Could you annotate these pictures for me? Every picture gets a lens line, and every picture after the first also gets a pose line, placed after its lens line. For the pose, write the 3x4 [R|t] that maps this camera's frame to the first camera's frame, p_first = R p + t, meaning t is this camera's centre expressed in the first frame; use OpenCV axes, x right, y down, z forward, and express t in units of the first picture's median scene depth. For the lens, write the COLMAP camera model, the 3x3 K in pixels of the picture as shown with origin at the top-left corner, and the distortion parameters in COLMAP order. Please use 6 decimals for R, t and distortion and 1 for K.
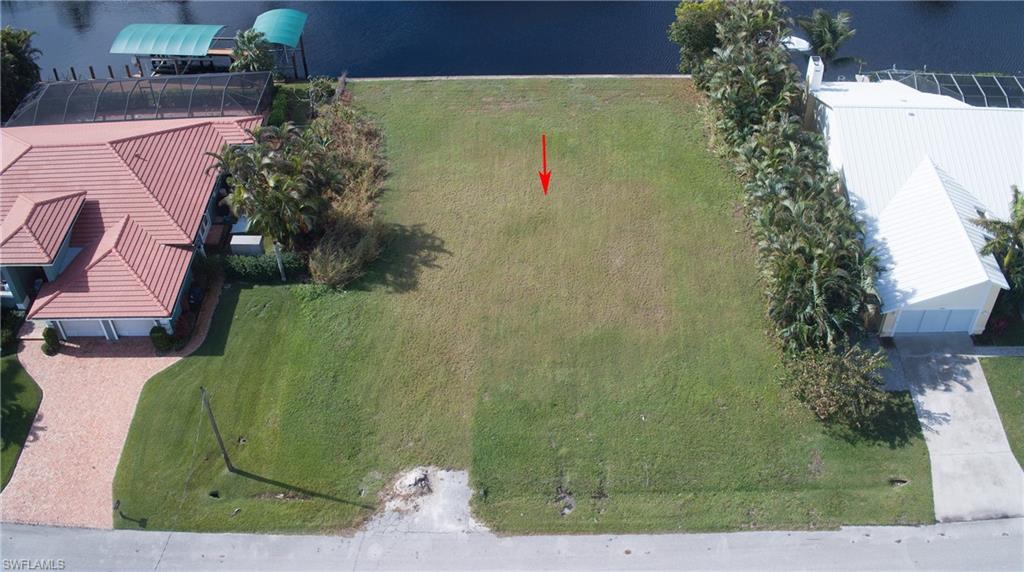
lens RADIAL K [[998.9, 0, 512.0], [0, 998.9, 286.0], [0, 0, 1]] dist [-0.212423, 0.029031]
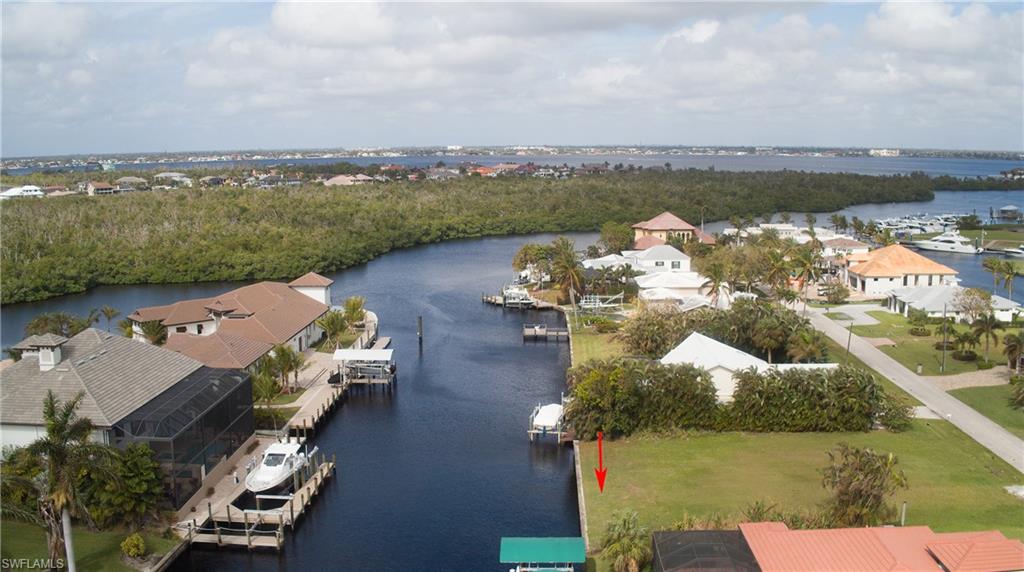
lens RADIAL K [[998.9, 0, 512.0], [0, 998.9, 286.0], [0, 0, 1]] dist [-0.212423, 0.029031]
pose [[0.029903, -0.128323, 0.991282, -1.586057], [0.687538, 0.722491, 0.072787, -0.759320], [-0.725533, 0.679367, 0.109831, 1.132186]]
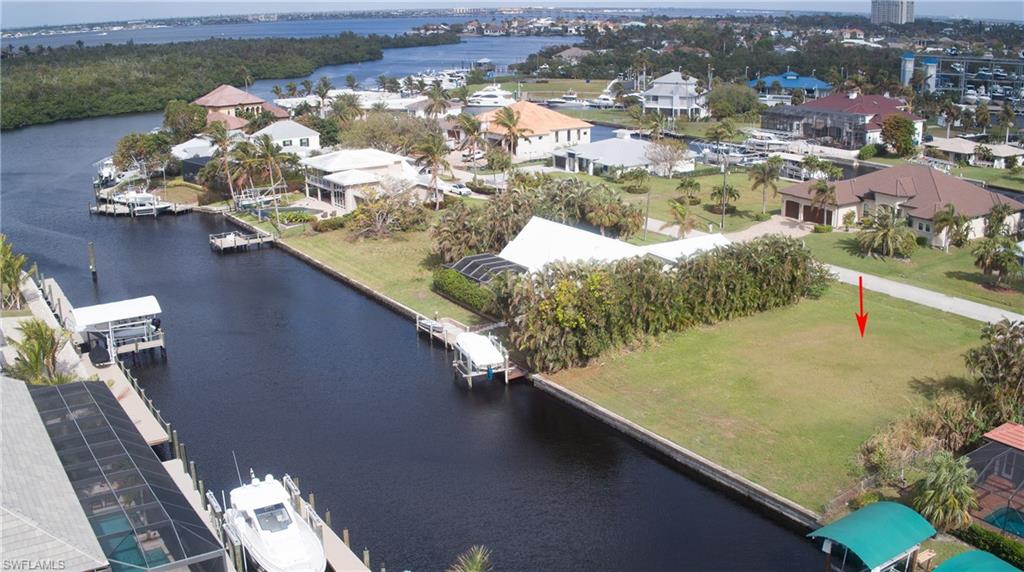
lens RADIAL K [[998.9, 0, 512.0], [0, 998.9, 286.0], [0, 0, 1]] dist [-0.212423, 0.029031]
pose [[-0.560450, -0.210126, 0.801088, -0.857124], [0.577246, 0.594498, 0.559785, -1.258173], [-0.593870, 0.776157, -0.211892, 1.695960]]
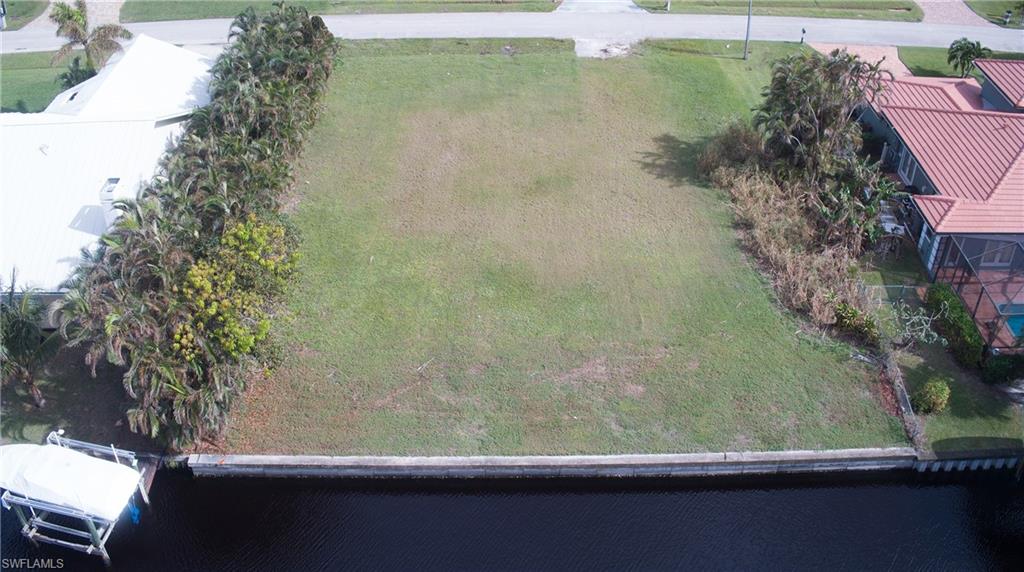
lens RADIAL K [[998.9, 0, 512.0], [0, 998.9, 286.0], [0, 0, 1]] dist [-0.212423, 0.029031]
pose [[-0.999698, 0.015292, -0.019218, 0.076001], [-0.016035, 0.186283, 0.982365, -1.053494], [0.018602, 0.982377, -0.185982, 1.472655]]
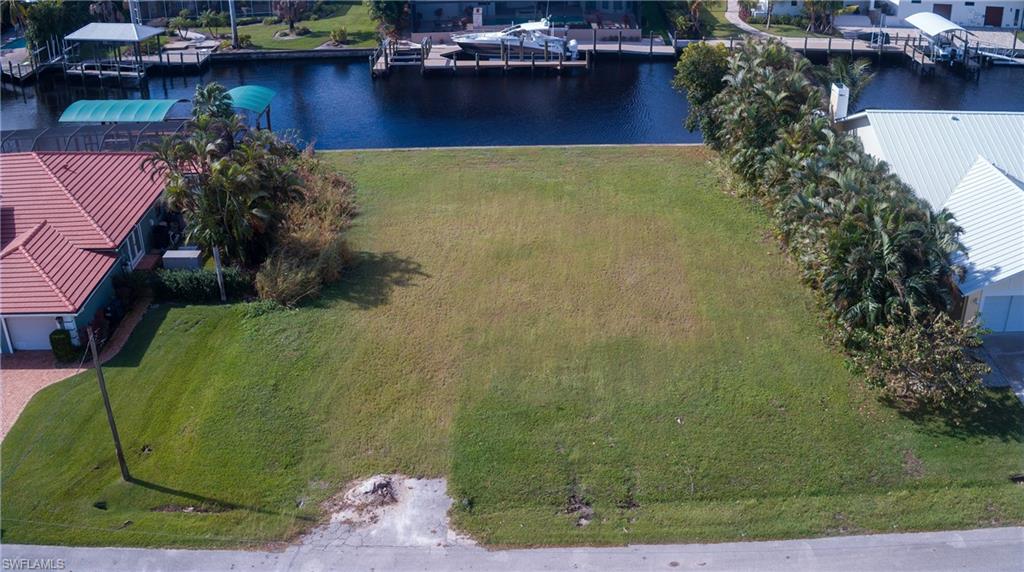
lens RADIAL K [[998.9, 0, 512.0], [0, 998.9, 286.0], [0, 0, 1]] dist [-0.212423, 0.029031]
pose [[0.999839, -0.006740, 0.016618, -0.006801], [0.011059, 0.961246, -0.275469, 0.234234], [-0.014117, 0.275609, 0.961166, 0.239483]]
